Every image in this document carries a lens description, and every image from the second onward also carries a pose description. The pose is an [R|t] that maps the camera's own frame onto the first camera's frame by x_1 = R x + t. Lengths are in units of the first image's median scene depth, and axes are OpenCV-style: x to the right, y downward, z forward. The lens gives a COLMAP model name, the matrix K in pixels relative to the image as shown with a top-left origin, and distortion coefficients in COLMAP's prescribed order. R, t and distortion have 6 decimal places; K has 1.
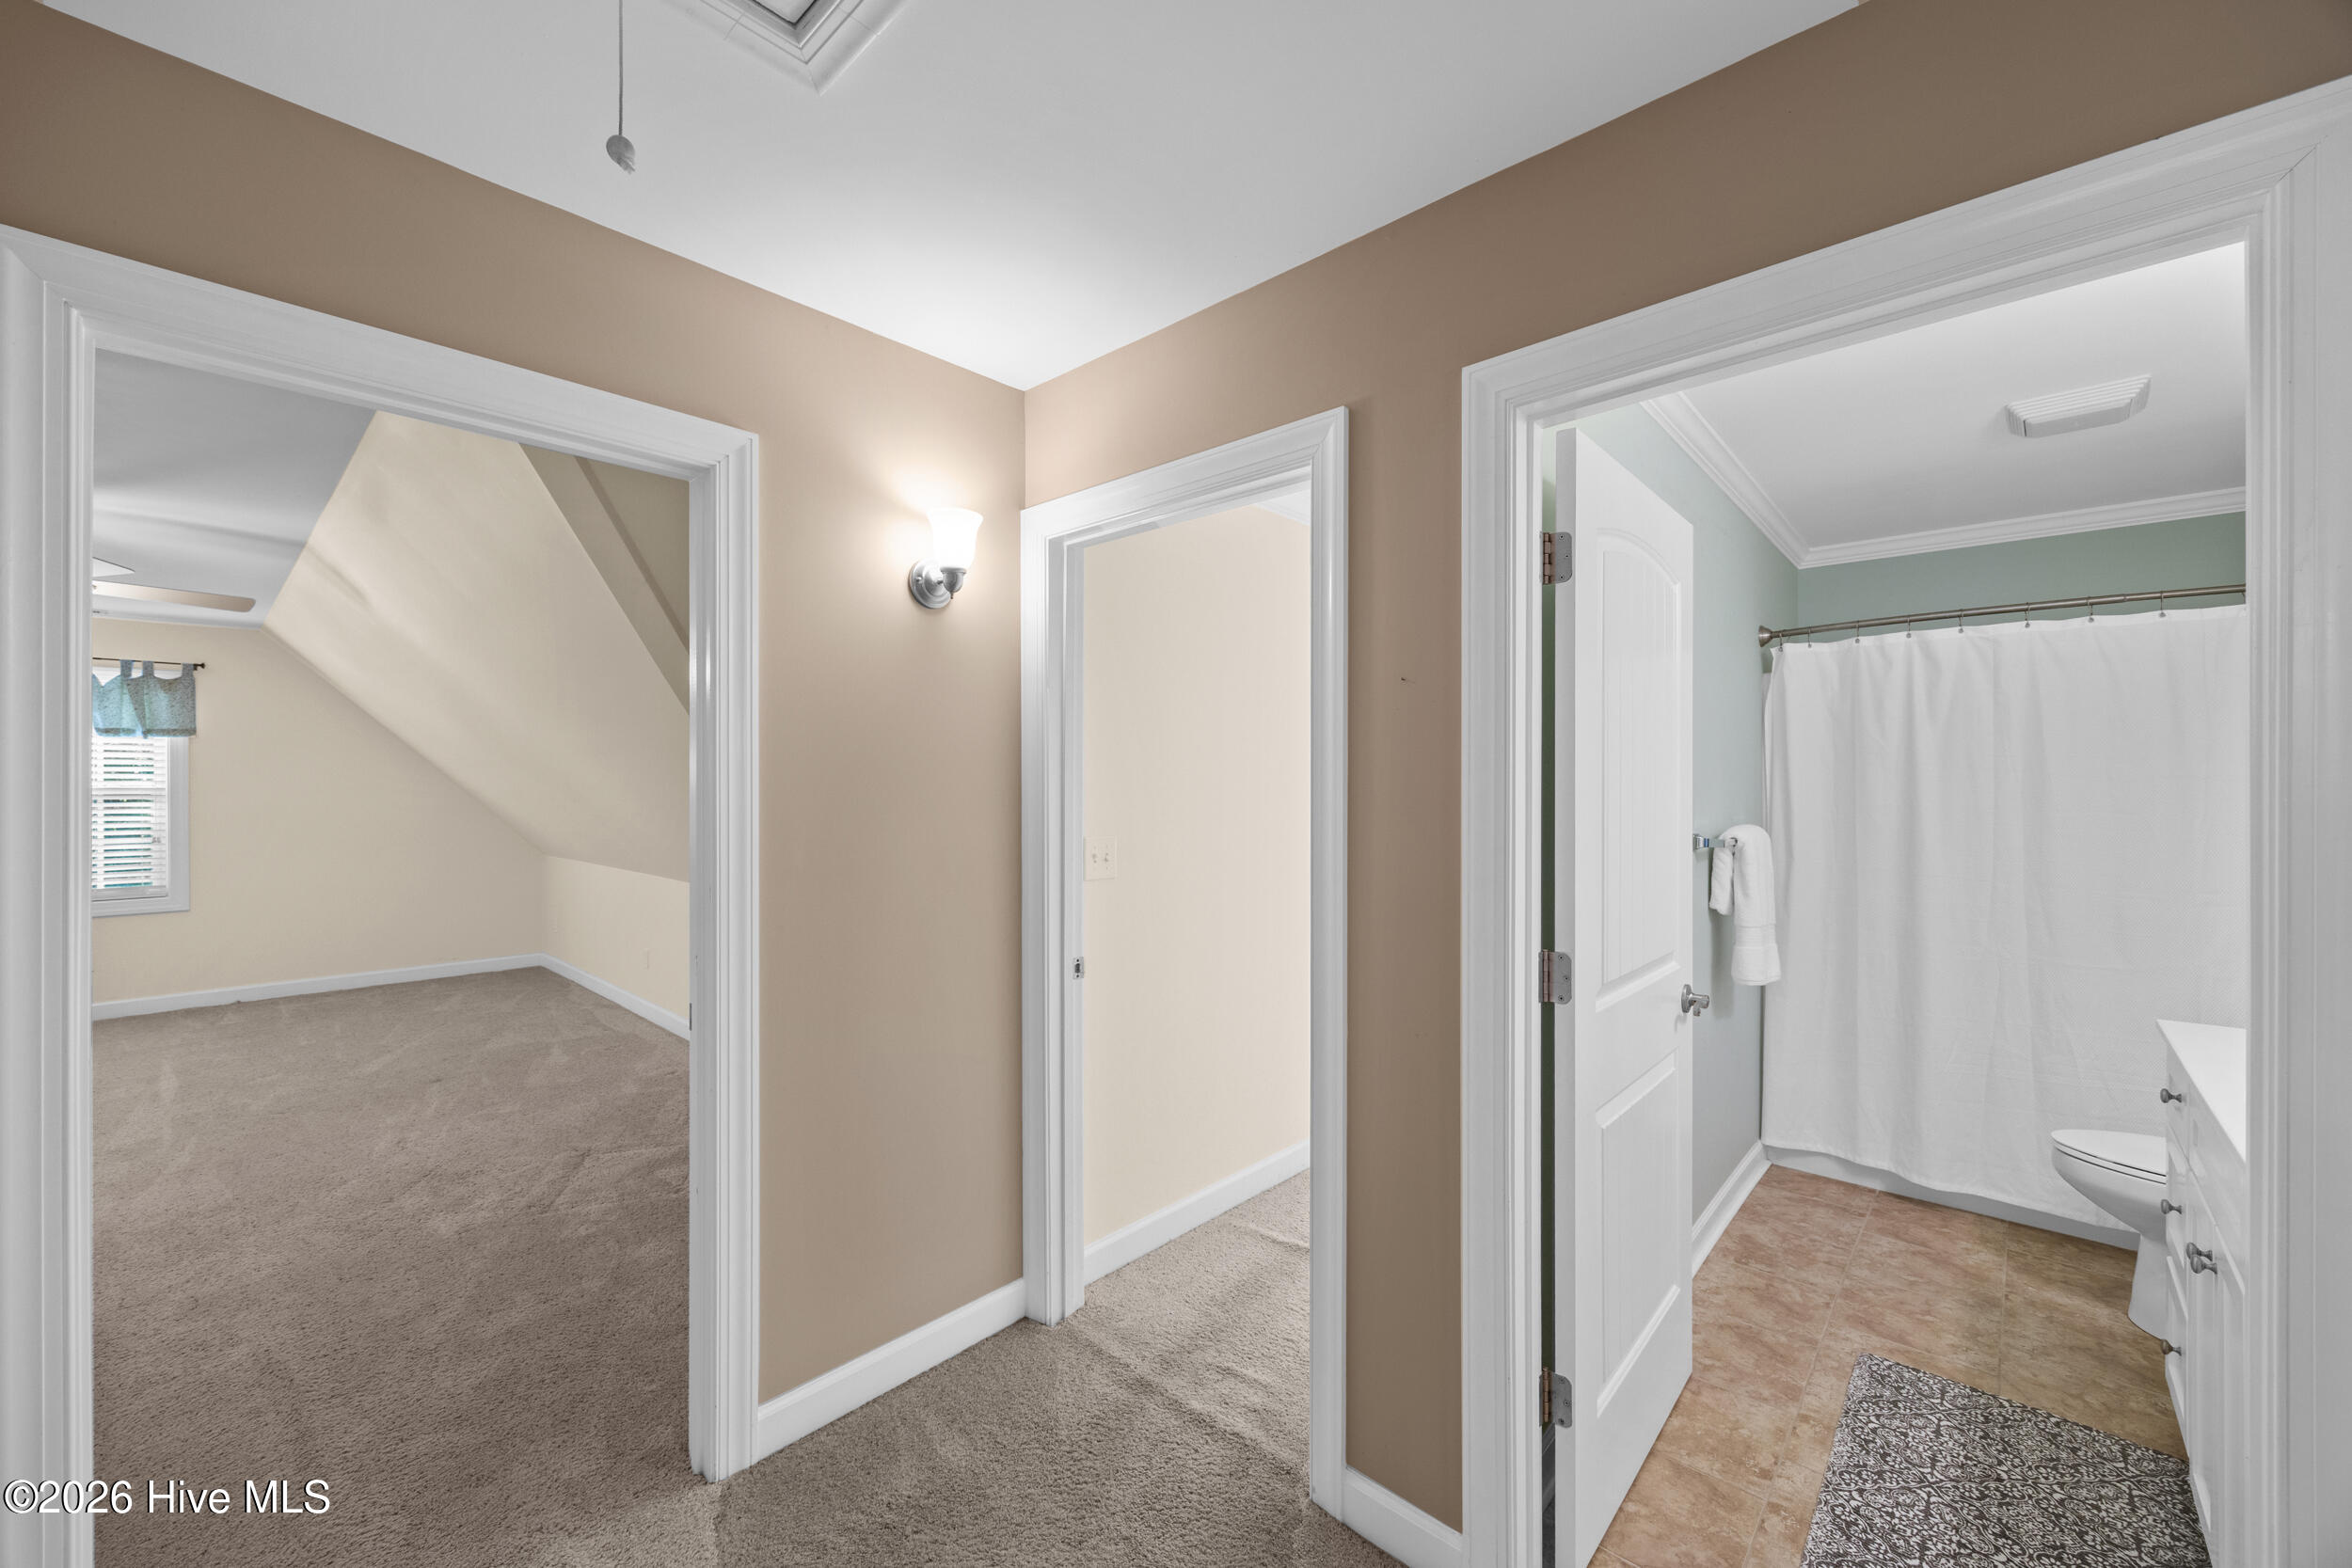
lens RADIAL K [[928.8, 0, 1217.0], [0, 928.8, 784.9], [0, 0, 1]] dist [-0.003191, 0.000089]
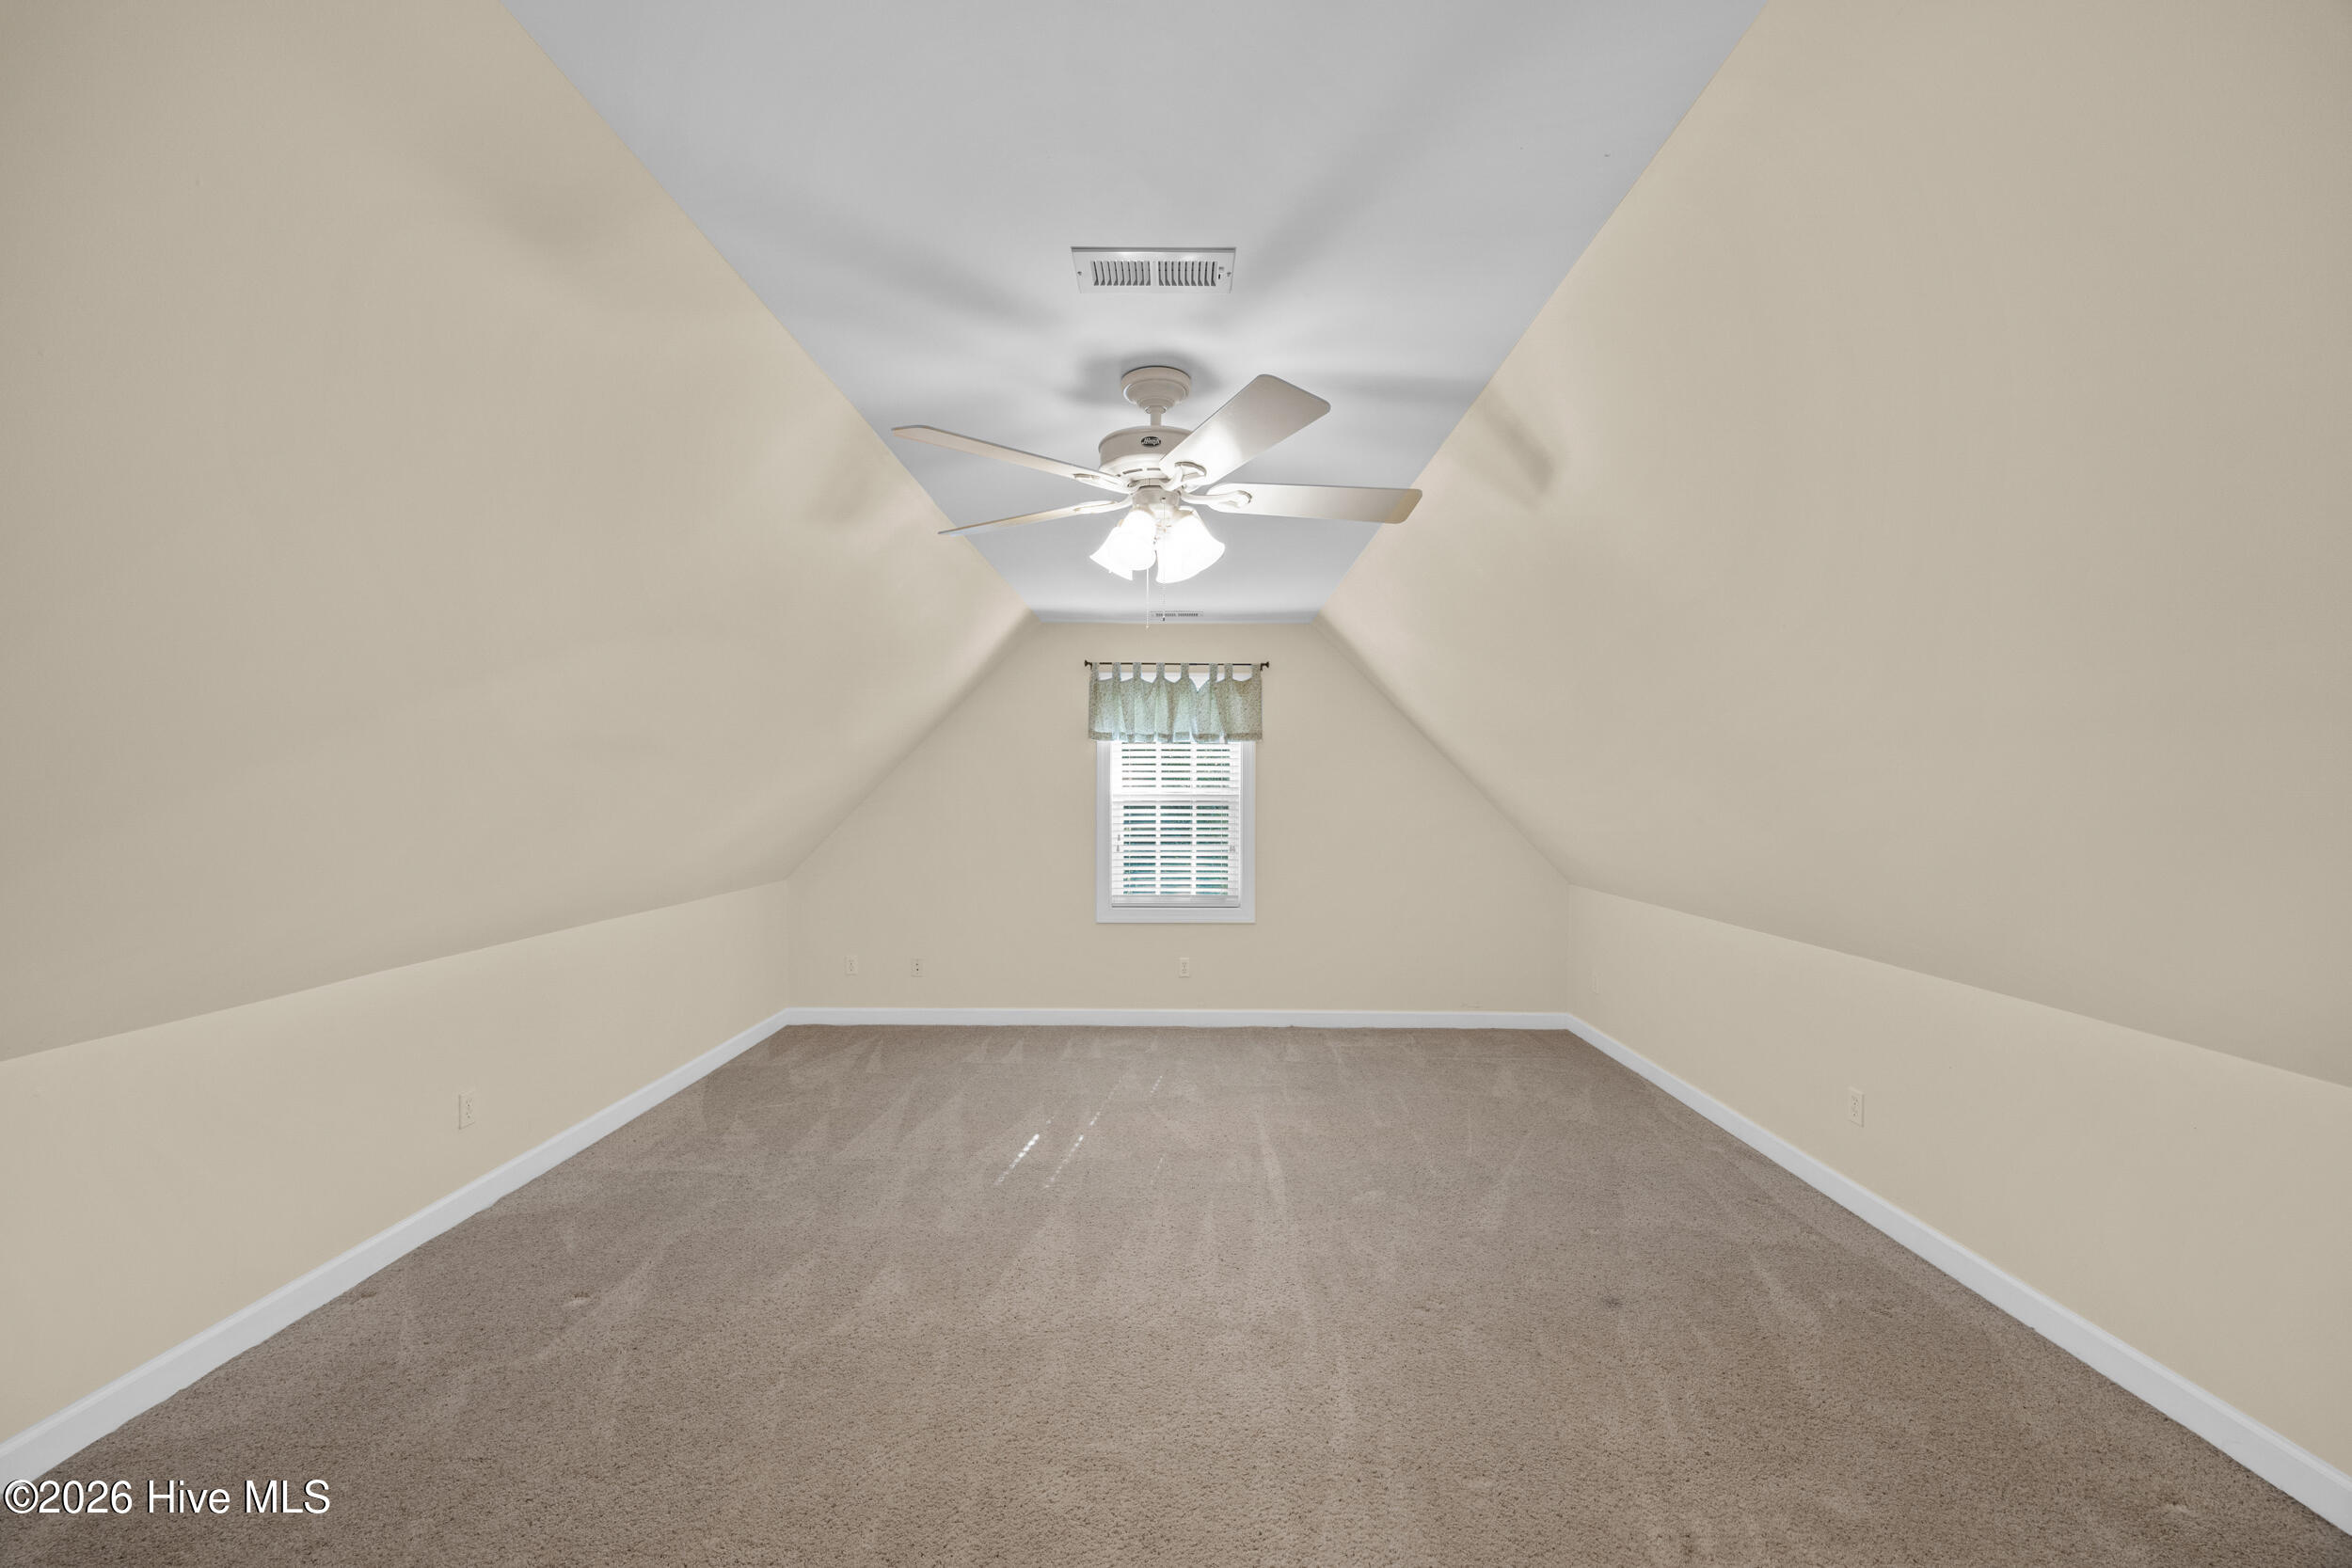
lens RADIAL K [[928.8, 0, 1184.8], [0, 928.8, 785.2], [0, 0, 1]] dist [-0.003191, 0.000089]
pose [[0.663457, -0.000893, -0.748214, -0.452263], [-0.002059, 0.999993, -0.003018, -0.003574], [0.748212, 0.003543, 0.663450, 0.317196]]
